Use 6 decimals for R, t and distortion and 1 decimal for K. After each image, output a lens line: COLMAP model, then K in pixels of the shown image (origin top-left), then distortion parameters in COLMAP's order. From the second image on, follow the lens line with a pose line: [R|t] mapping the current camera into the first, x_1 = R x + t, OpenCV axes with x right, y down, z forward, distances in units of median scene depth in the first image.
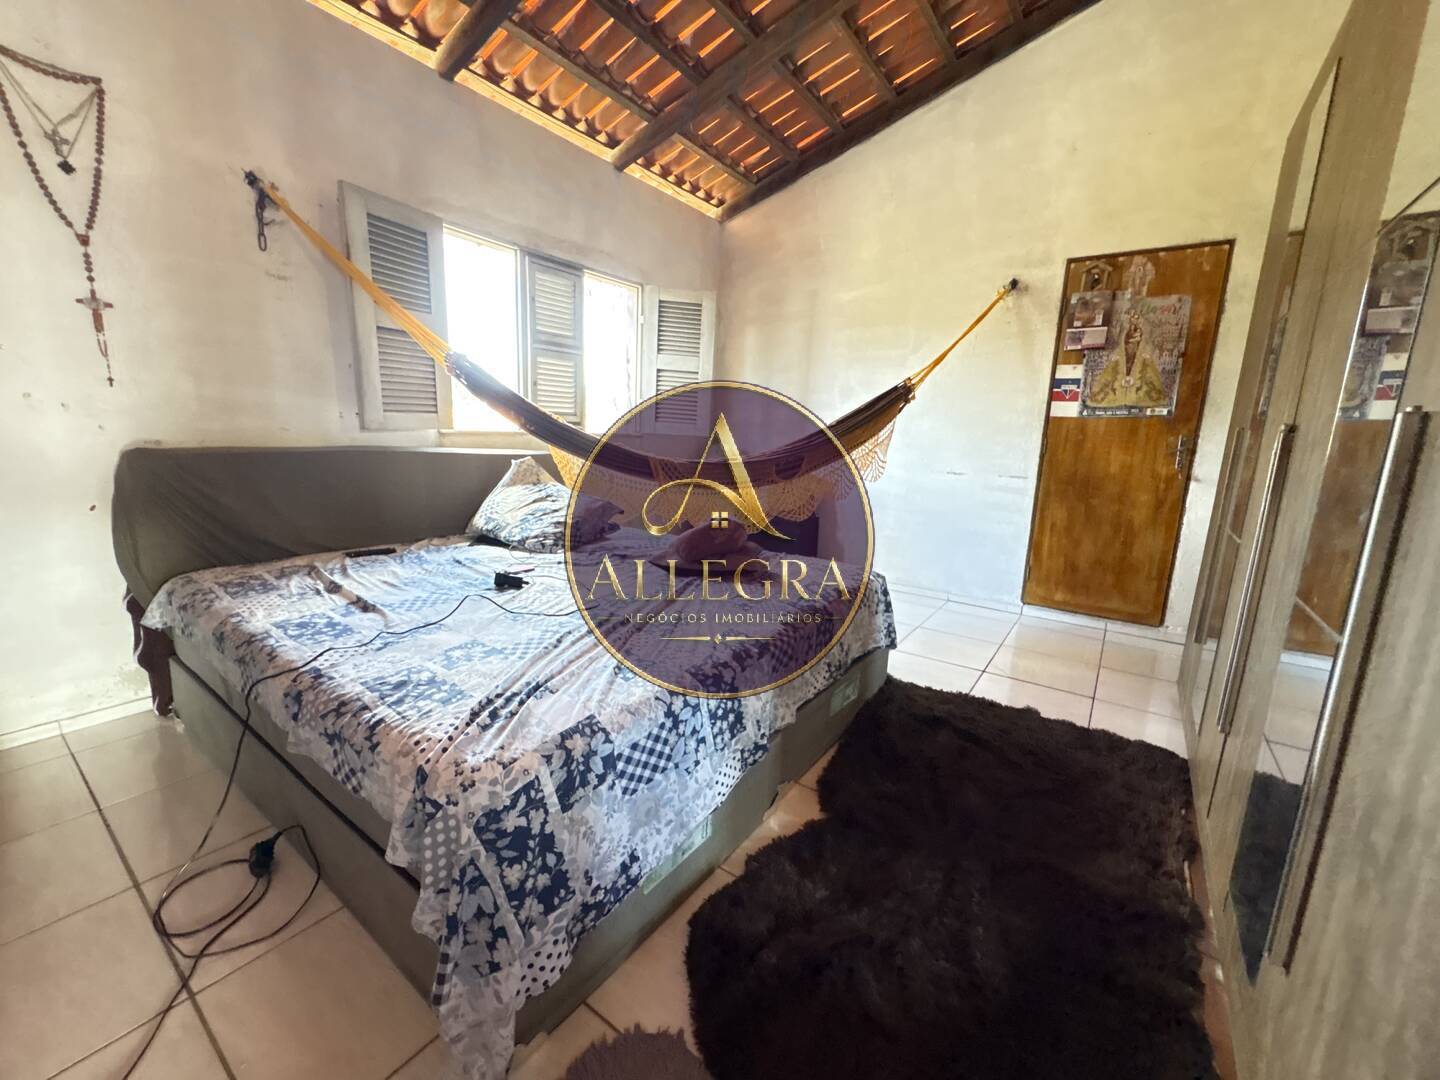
lens RADIAL K [[580.2, 0, 723.0], [0, 580.2, 542.9], [0, 0, 1]] dist [0.008841, -0.000858]
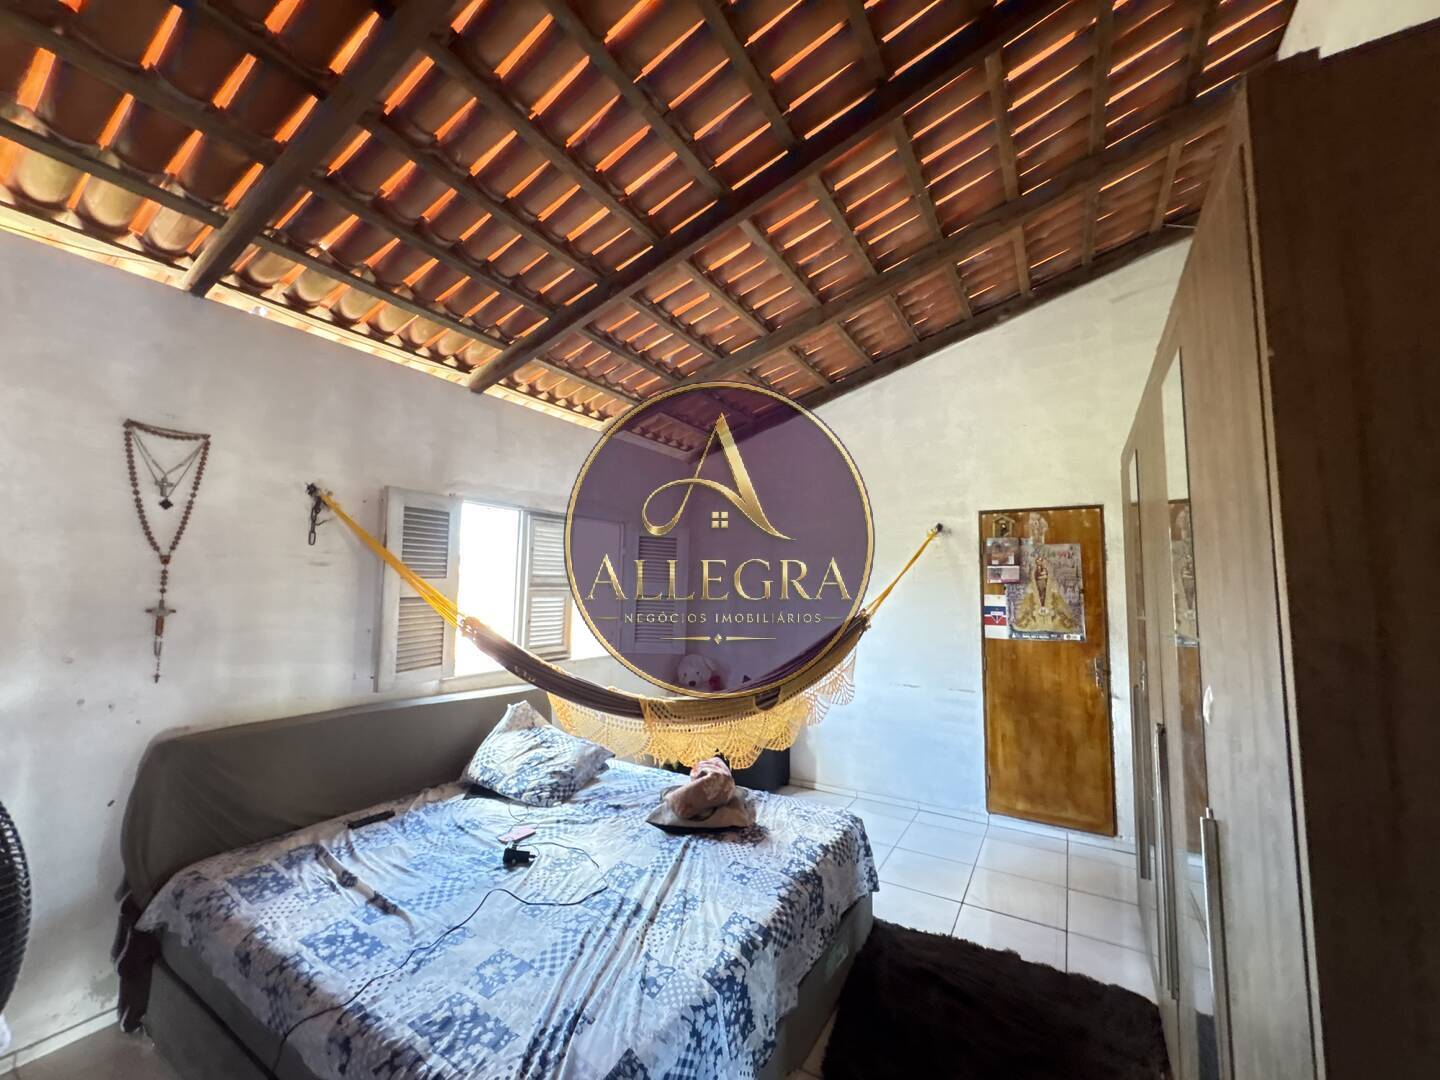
lens RADIAL K [[580.2, 0, 723.0], [0, 580.2, 542.9], [0, 0, 1]] dist [0.008841, -0.000858]
pose [[0.996901, -0.015069, 0.077216, -0.056747], [0.034969, 0.964072, -0.263330, -0.161767], [-0.070473, 0.265214, 0.961611, -0.165703]]
